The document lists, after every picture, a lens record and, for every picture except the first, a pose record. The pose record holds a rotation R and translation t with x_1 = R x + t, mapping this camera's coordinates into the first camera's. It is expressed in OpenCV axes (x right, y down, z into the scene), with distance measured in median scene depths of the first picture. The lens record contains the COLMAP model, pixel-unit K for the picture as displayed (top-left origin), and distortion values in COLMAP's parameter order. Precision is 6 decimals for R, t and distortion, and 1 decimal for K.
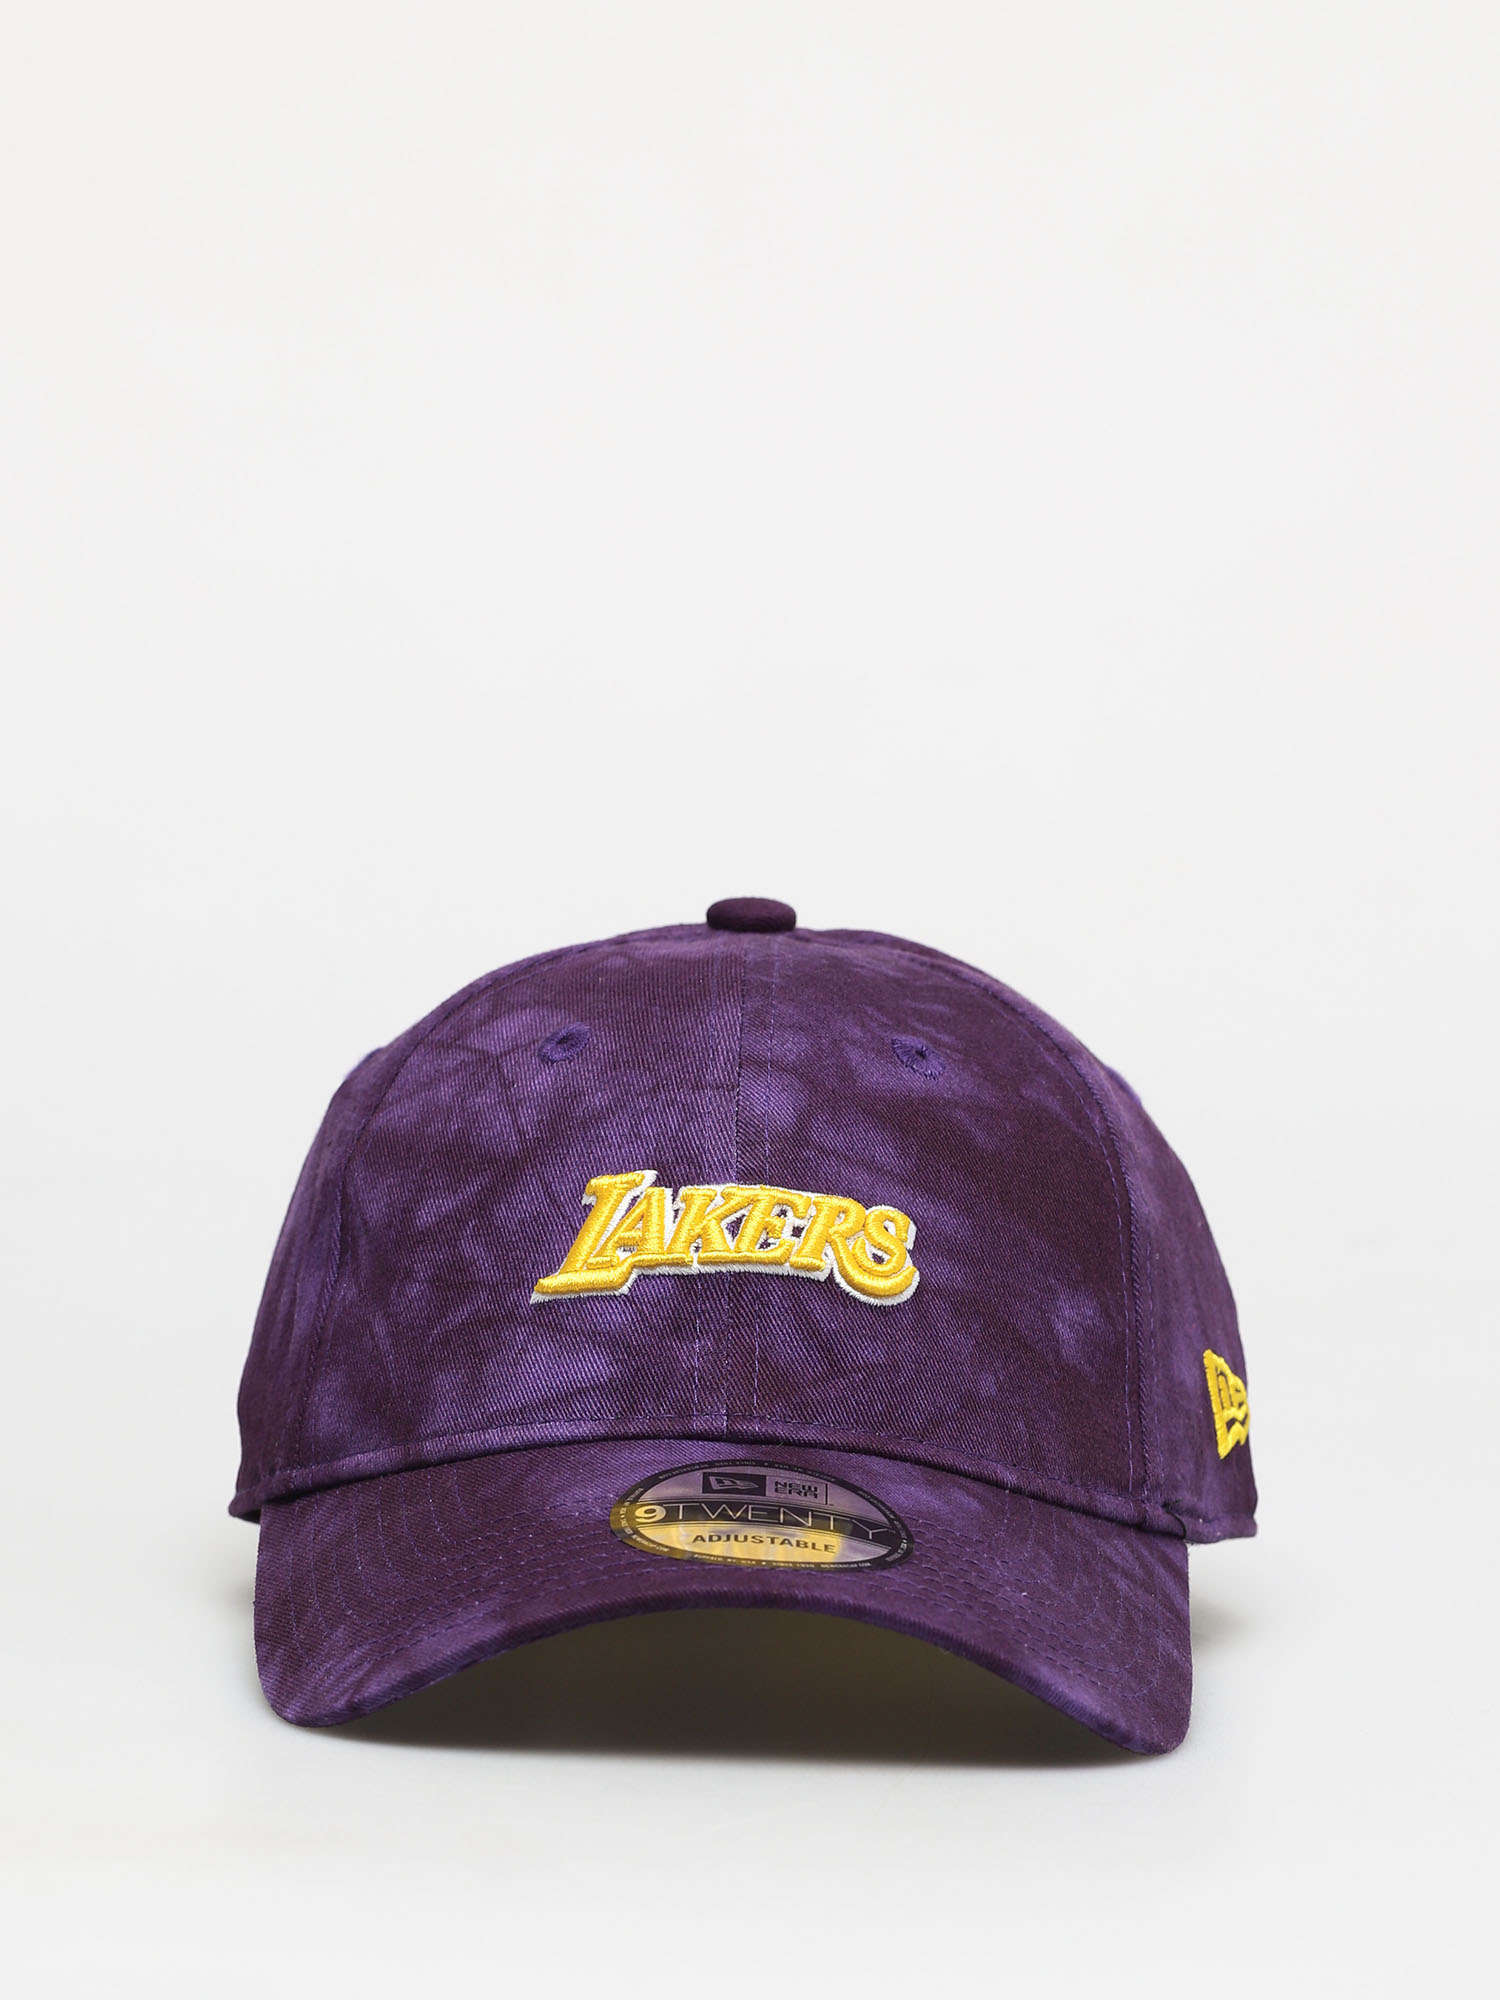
lens RADIAL K [[6770.8, 0, 750.1], [0, 6770.8, 1000.5], [0, 0, 1]] dist [0.121606, 0.000000]
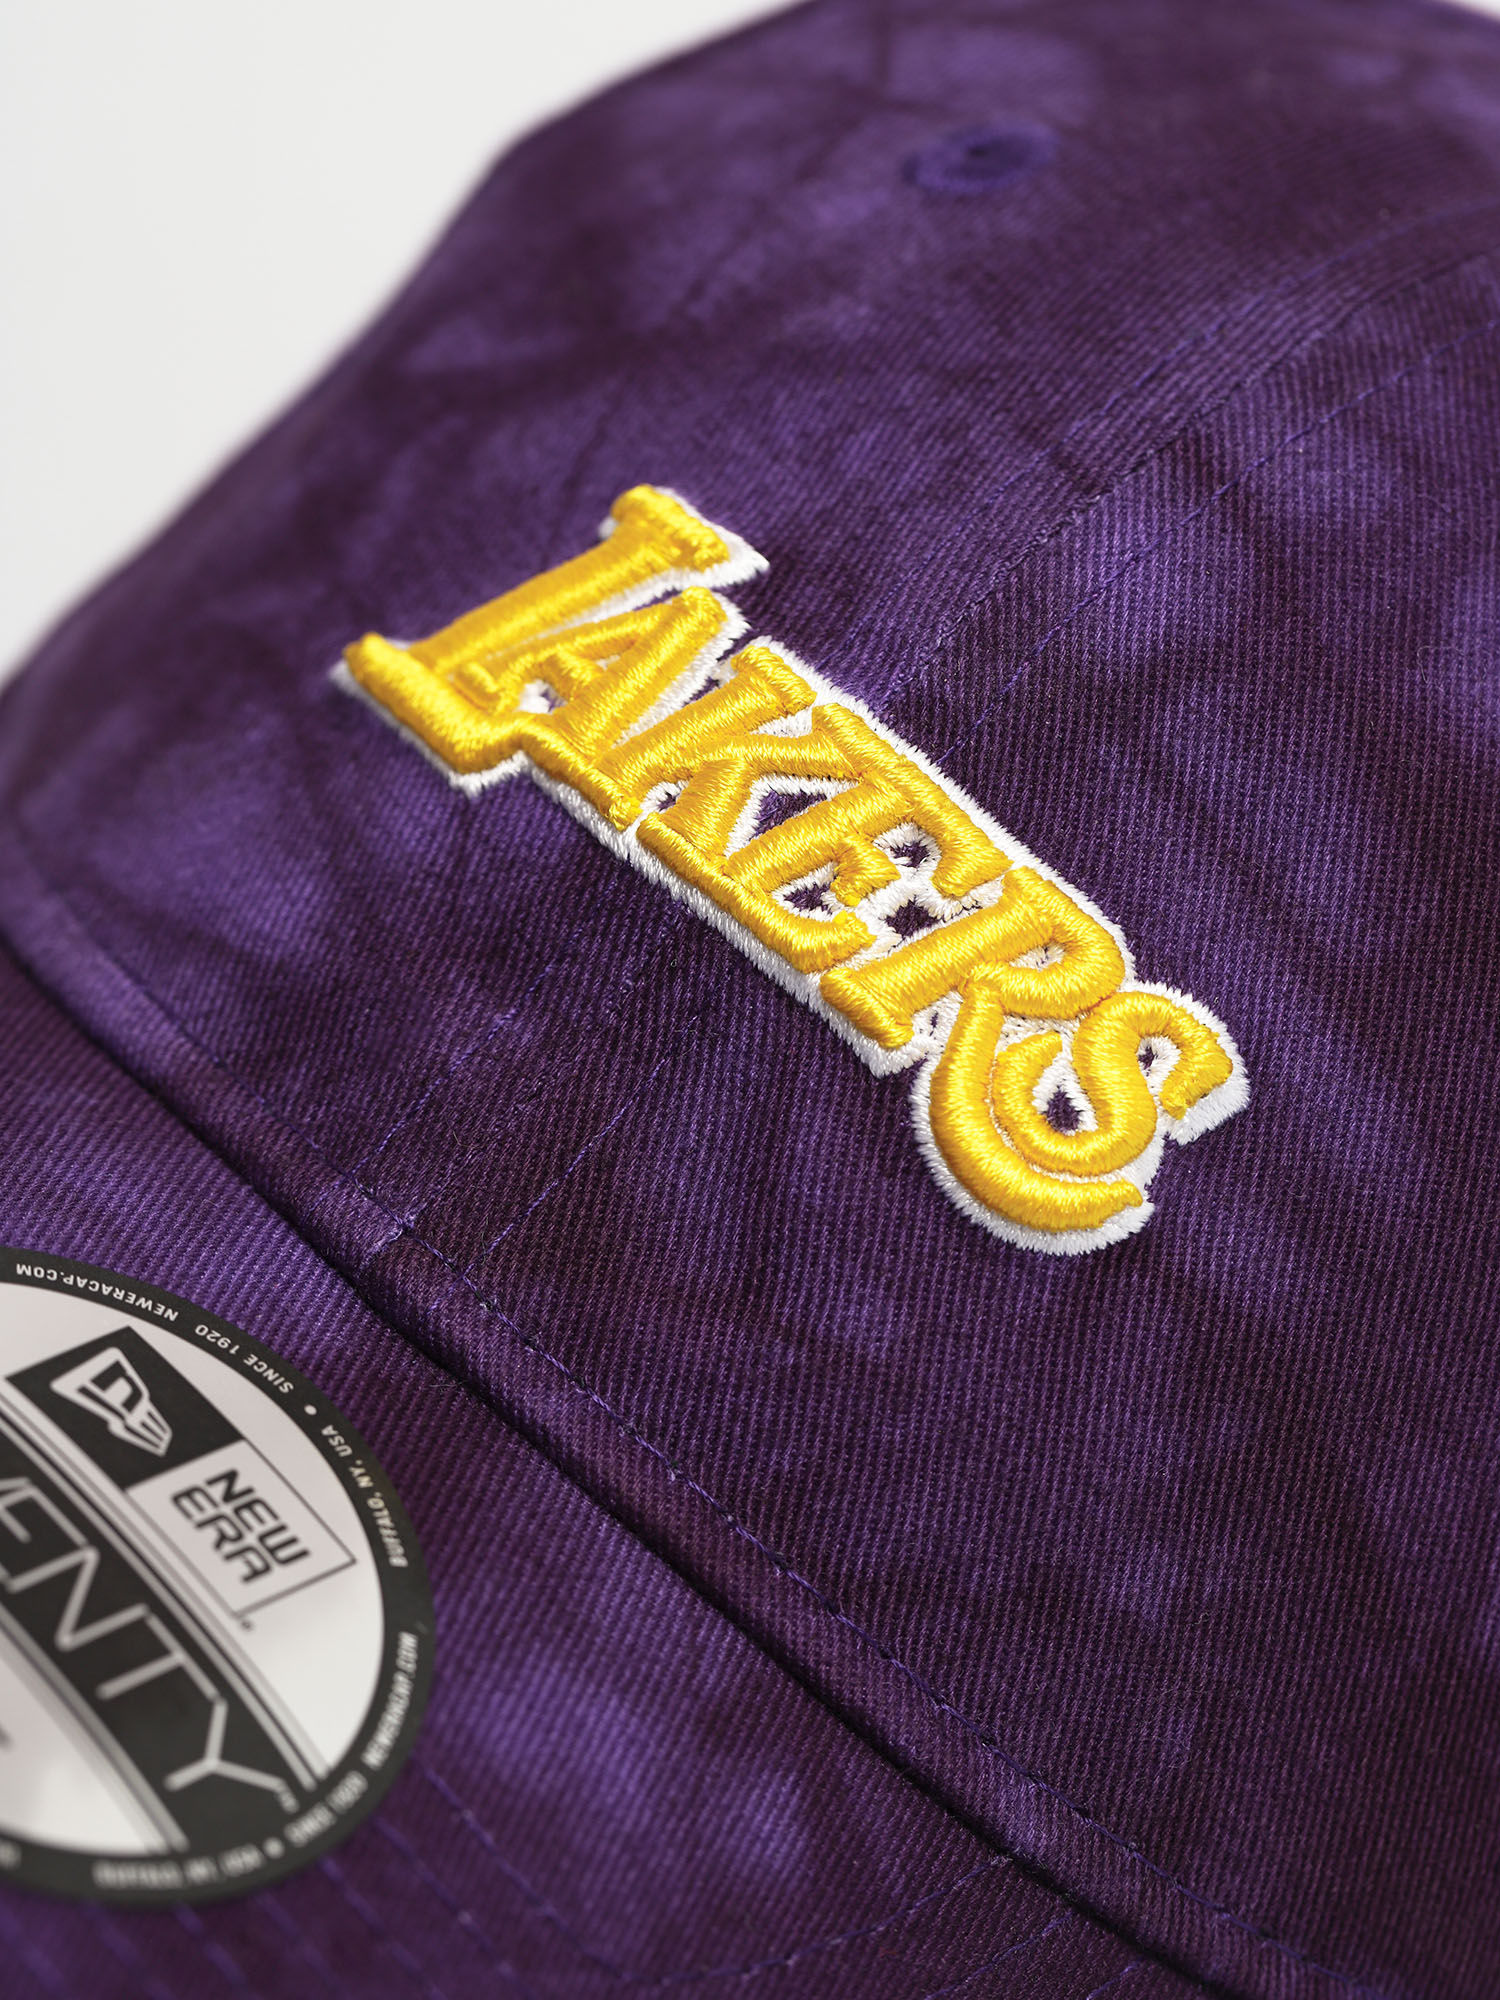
lens RADIAL K [[6770.8, 0, 750.7], [0, 6770.8, 998.9], [0, 0, 1]] dist [0.121606, 0.000000]
pose [[0.719373, 0.568458, -0.399197, 0.144448], [-0.475655, 0.821946, 0.313301, -0.069252], [0.506217, -0.035500, 0.861675, 0.690383]]
